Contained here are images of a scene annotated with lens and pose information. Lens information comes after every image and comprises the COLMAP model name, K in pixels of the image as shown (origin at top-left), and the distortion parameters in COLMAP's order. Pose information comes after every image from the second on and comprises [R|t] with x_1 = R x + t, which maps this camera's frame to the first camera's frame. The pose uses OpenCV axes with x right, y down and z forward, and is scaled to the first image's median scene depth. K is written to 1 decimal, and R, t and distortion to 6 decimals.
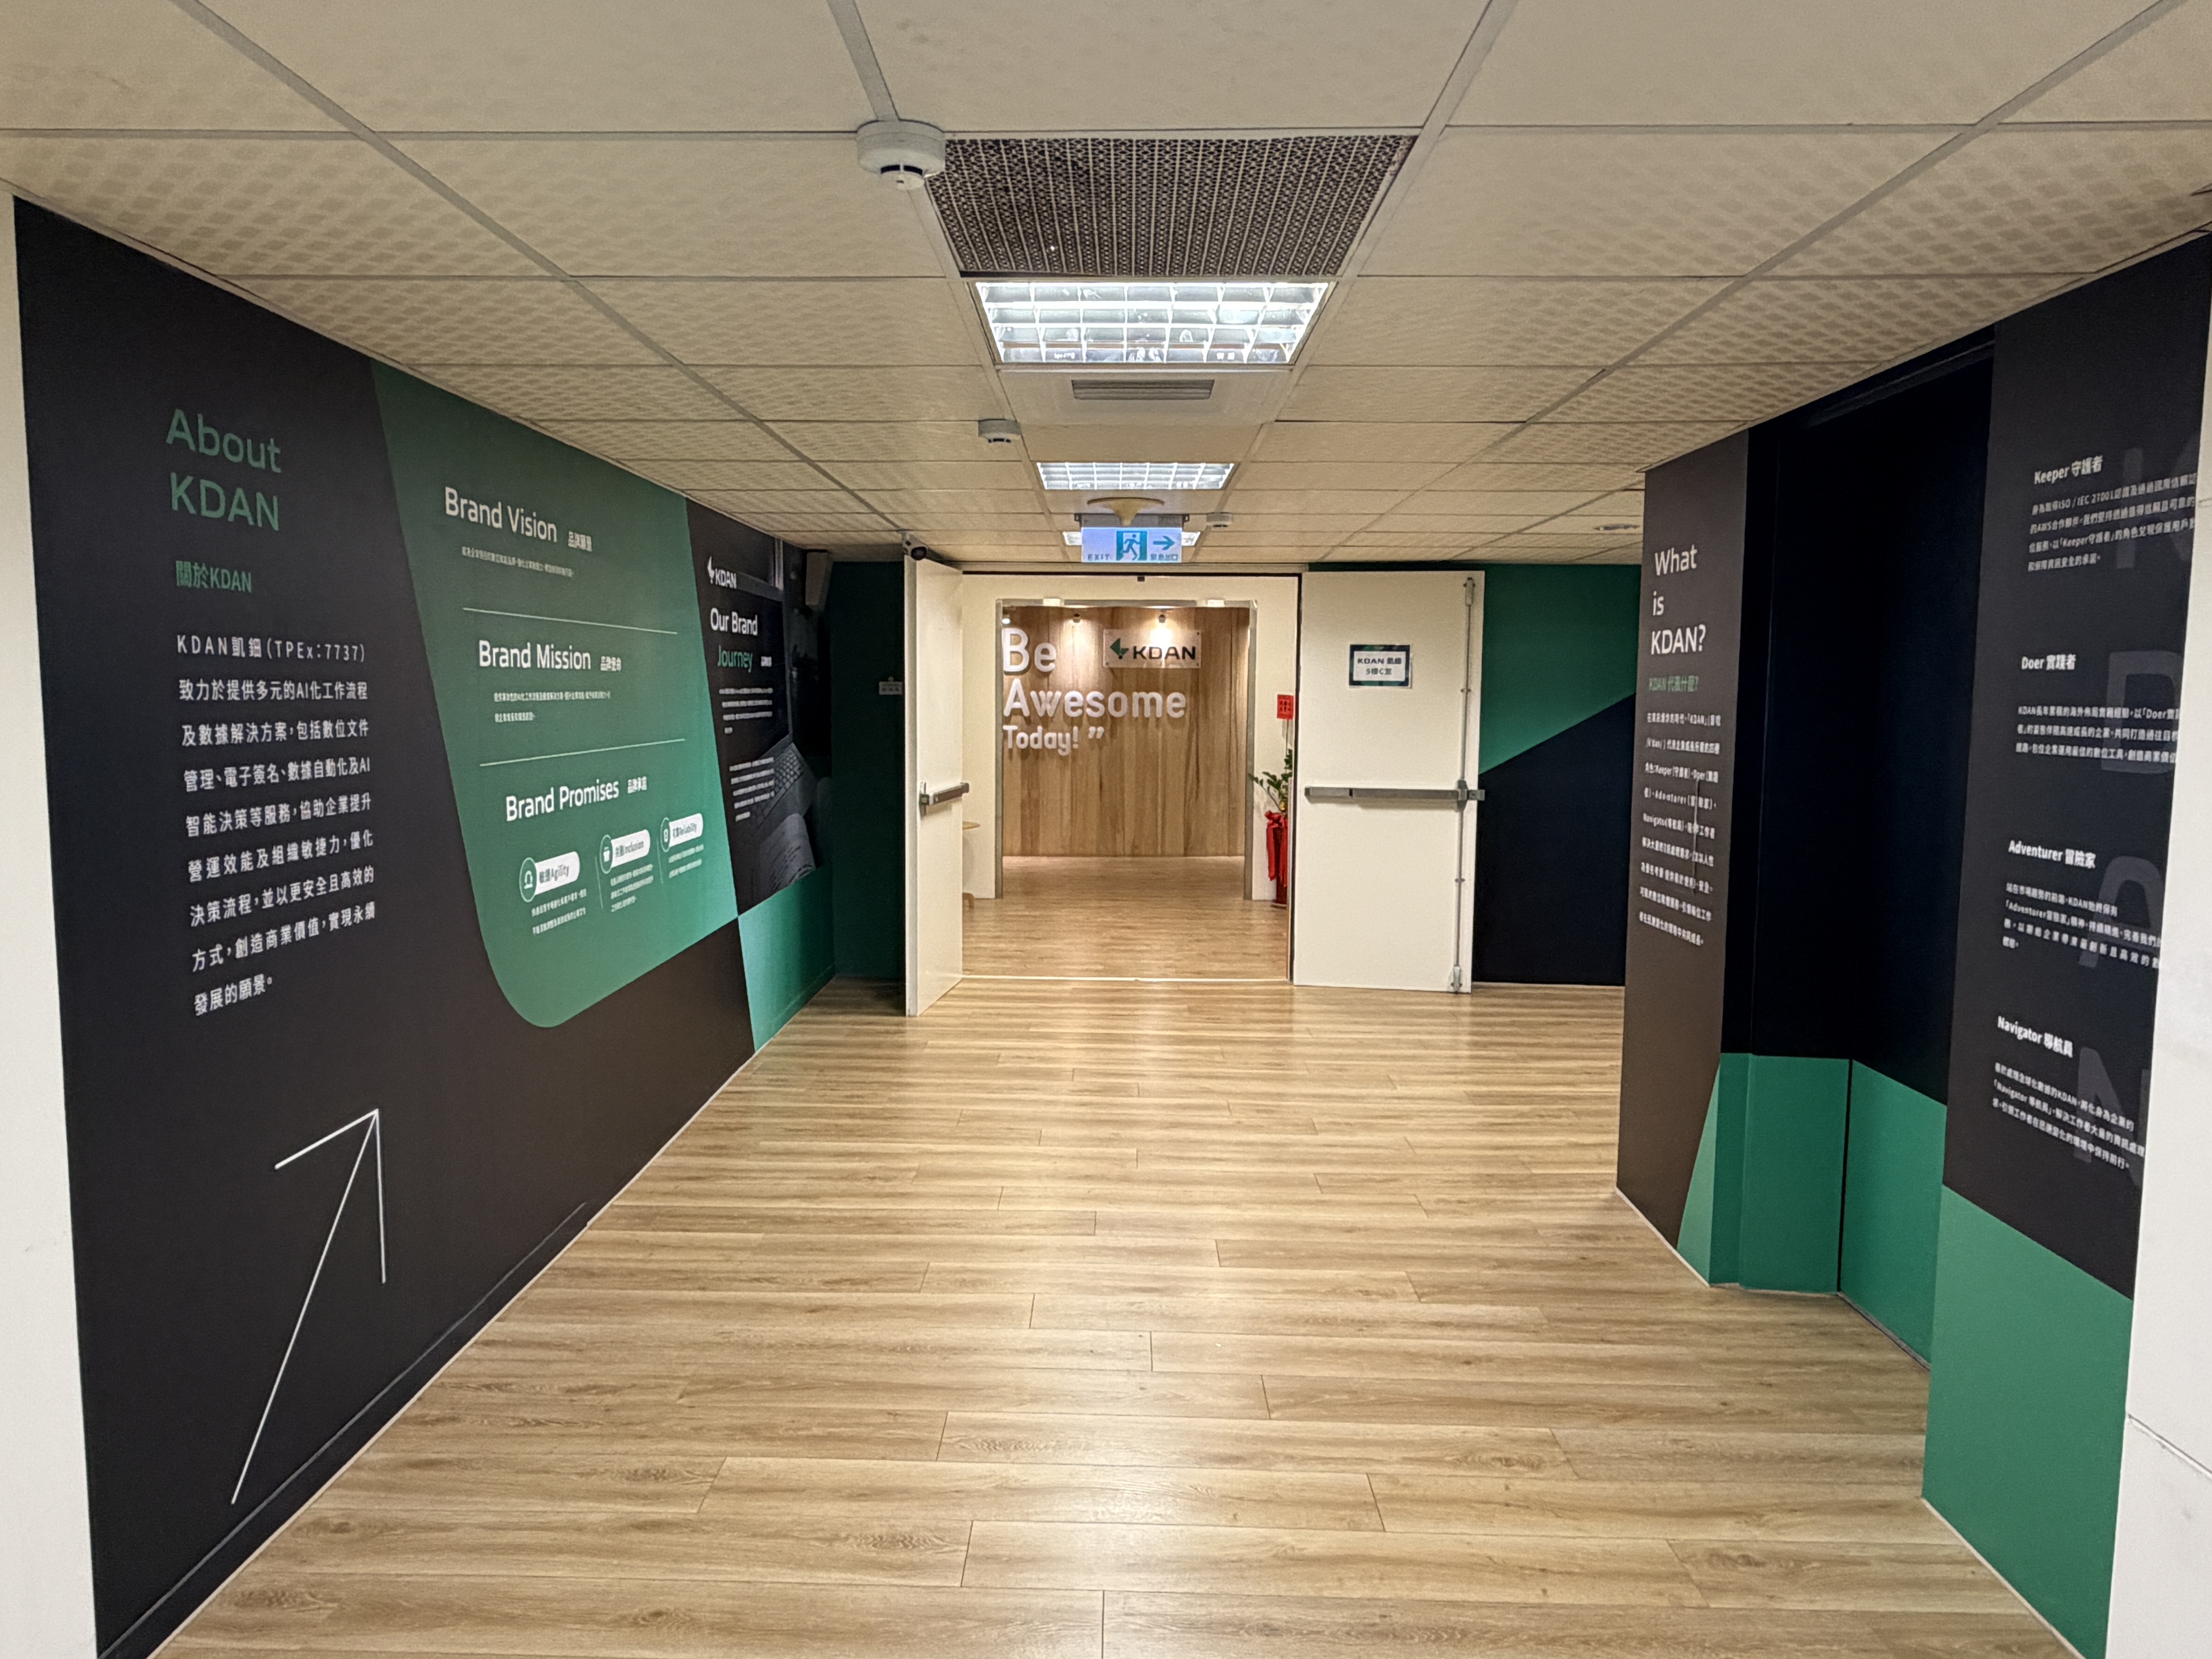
lens RADIAL K [[1487.7, 0, 1106.0], [0, 1487.7, 829.5], [0, 0, 1]] dist [-0.003226, -0.000239]
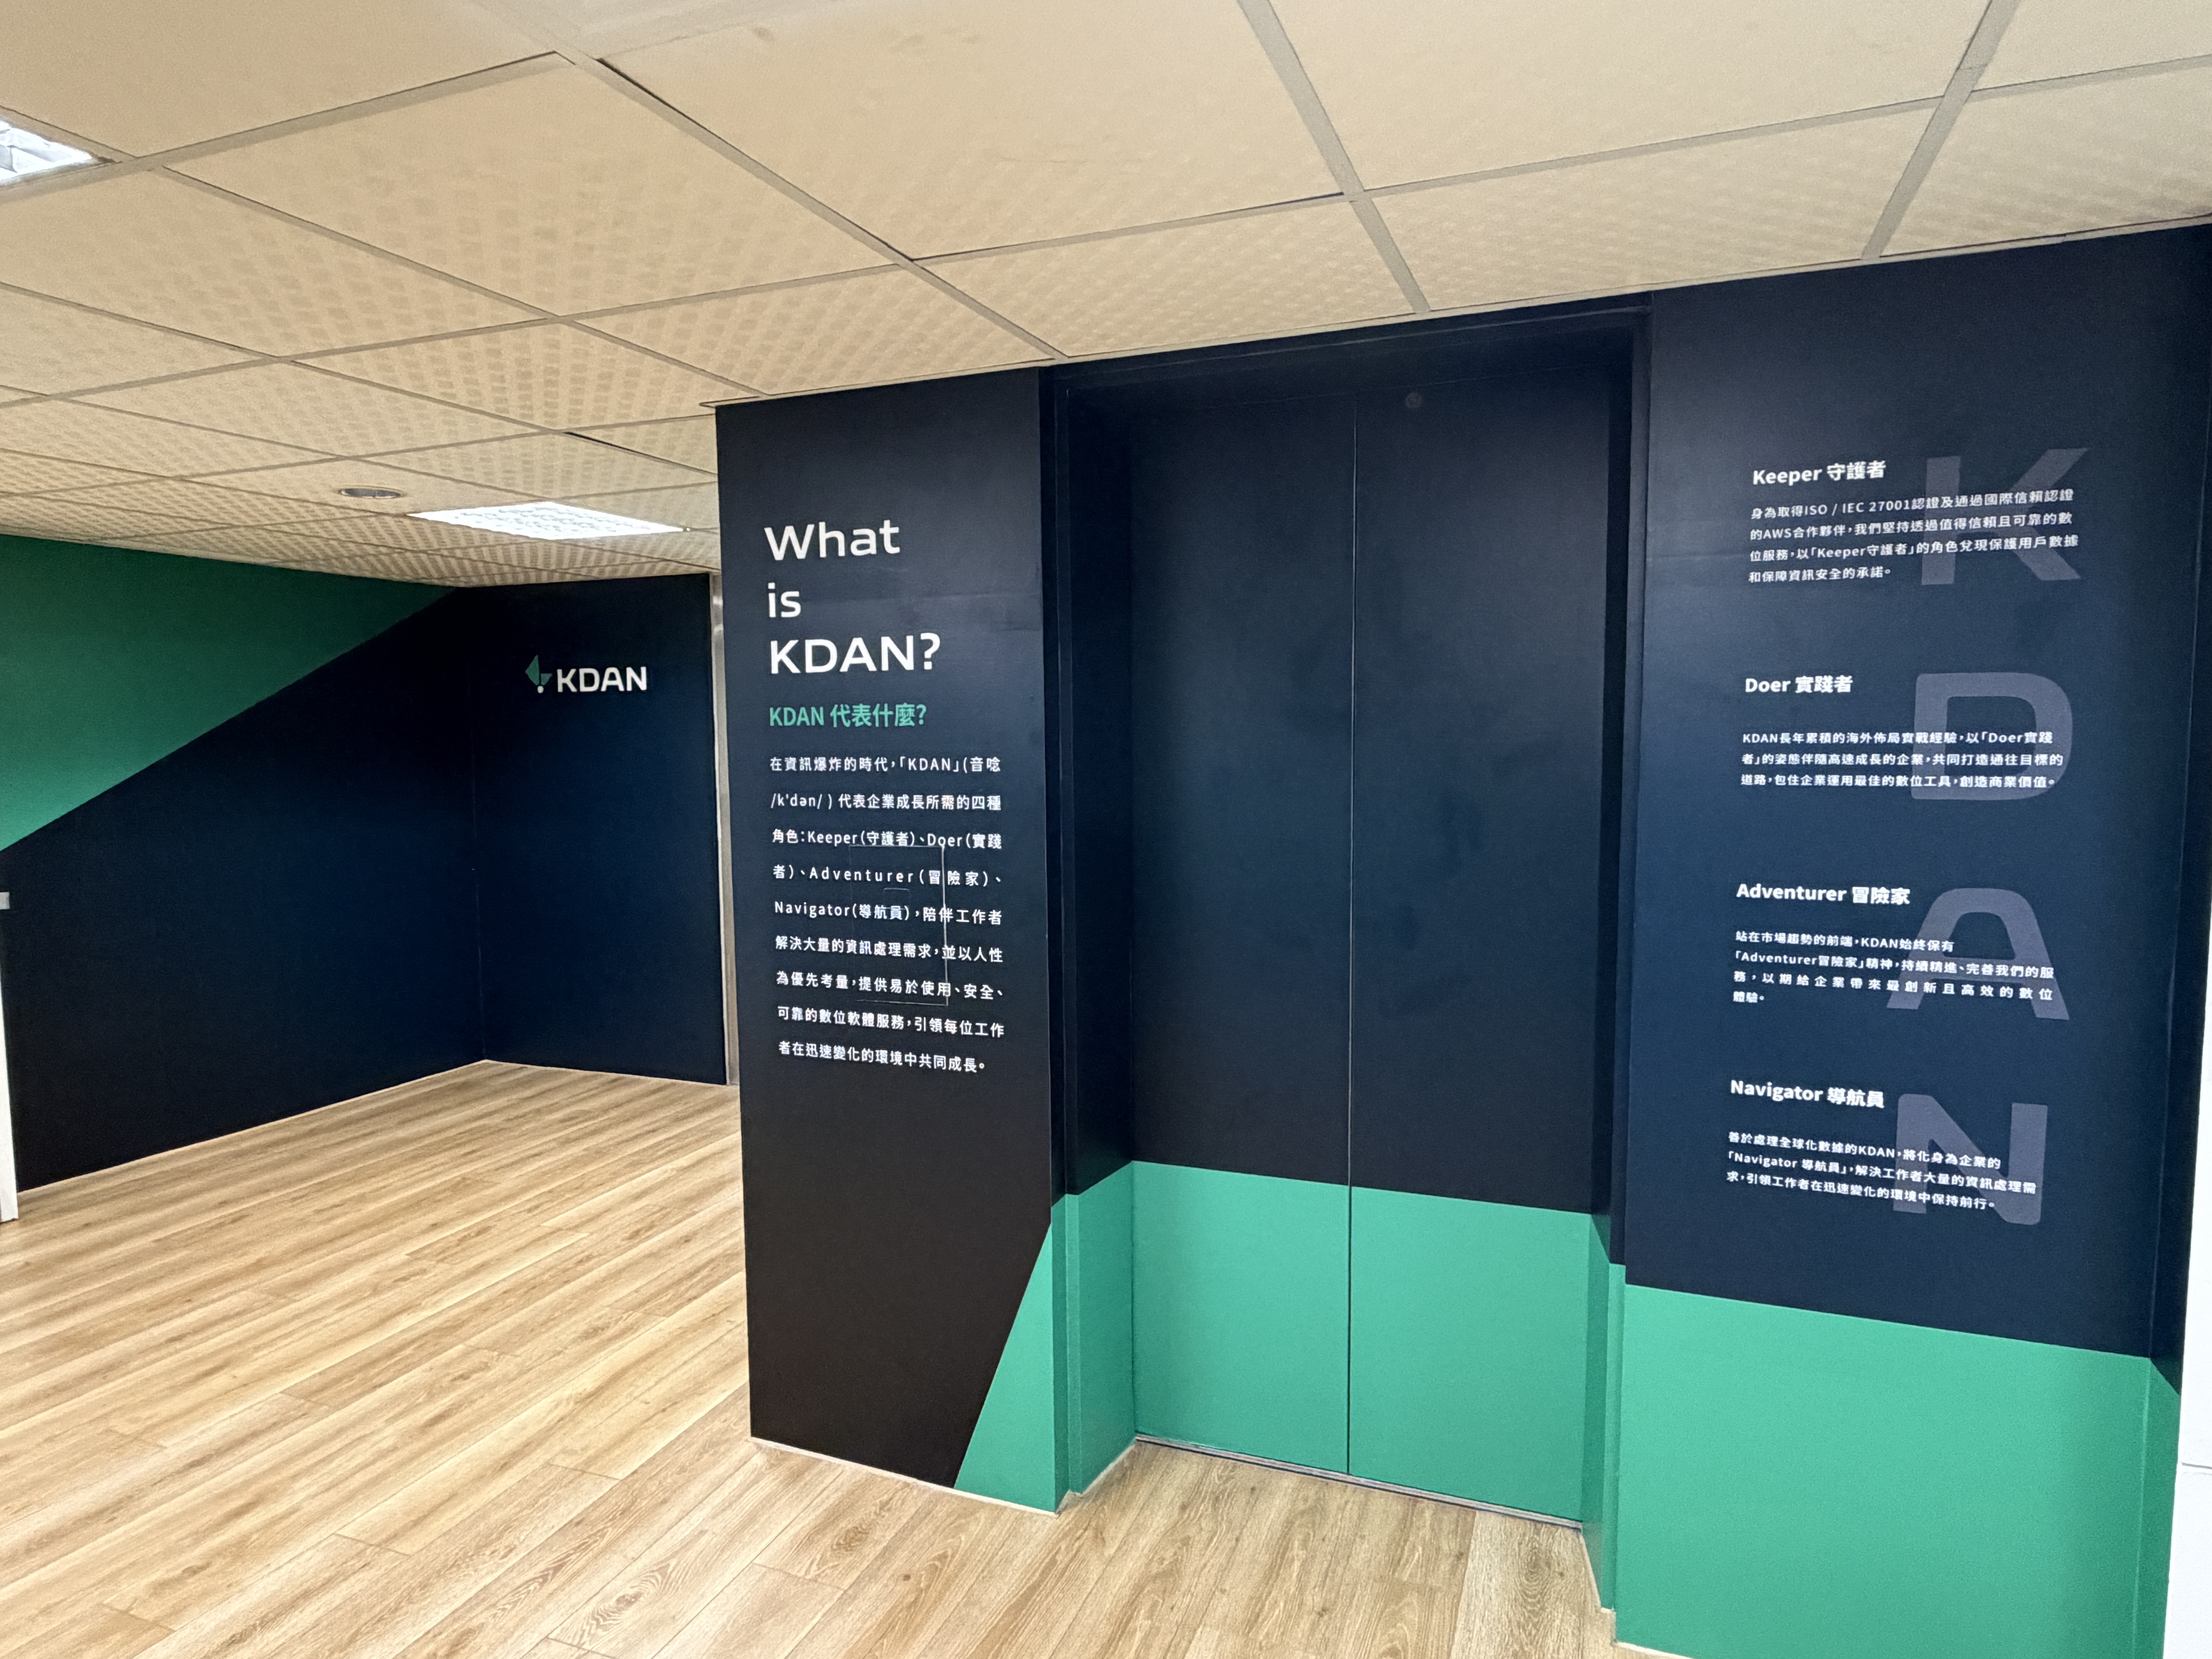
lens RADIAL K [[1315.0, 0, 1106.0], [0, 1315.0, 829.5], [0, 0, 1]] dist [-0.004070, 0.000100]
pose [[0.357782, -0.087264, 0.929719, -0.263449], [0.099522, 0.993517, 0.054953, -0.109026], [-0.928486, 0.072866, 0.364148, 1.090413]]
